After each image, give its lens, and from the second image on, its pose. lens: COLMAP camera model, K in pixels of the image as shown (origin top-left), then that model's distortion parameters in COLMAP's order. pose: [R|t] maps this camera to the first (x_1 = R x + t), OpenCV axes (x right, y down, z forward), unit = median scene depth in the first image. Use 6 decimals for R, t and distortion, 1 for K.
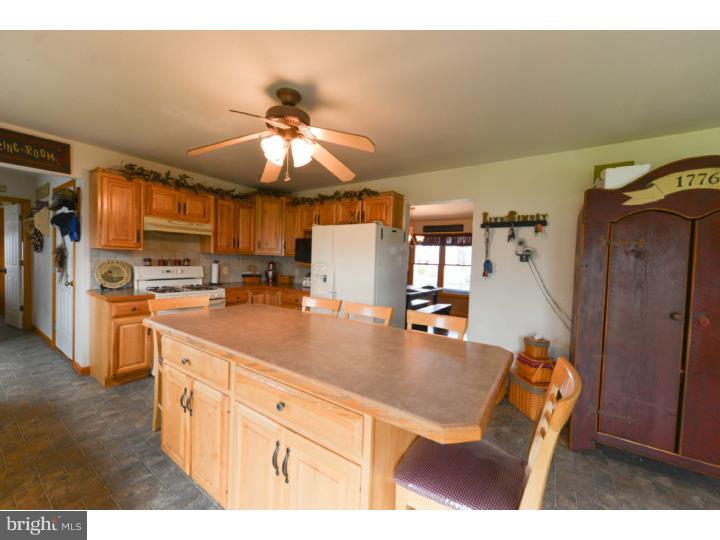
lens RADIAL K [[285.3, 0, 361.5], [0, 285.3, 268.3], [0, 0, 1]] dist [0.032985, -0.000534]
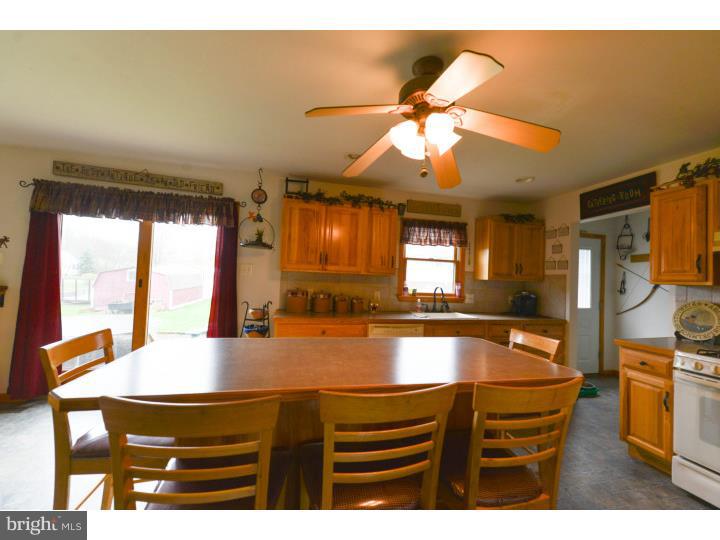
lens RADIAL K [[285.3, 0, 357.8], [0, 285.3, 272.3], [0, 0, 1]] dist [0.032985, -0.000534]
pose [[-0.675590, -0.072880, -0.733667, 0.252501], [-0.078976, 0.996530, -0.026268, -0.012561], [0.733036, 0.040196, -0.679002, 0.888224]]
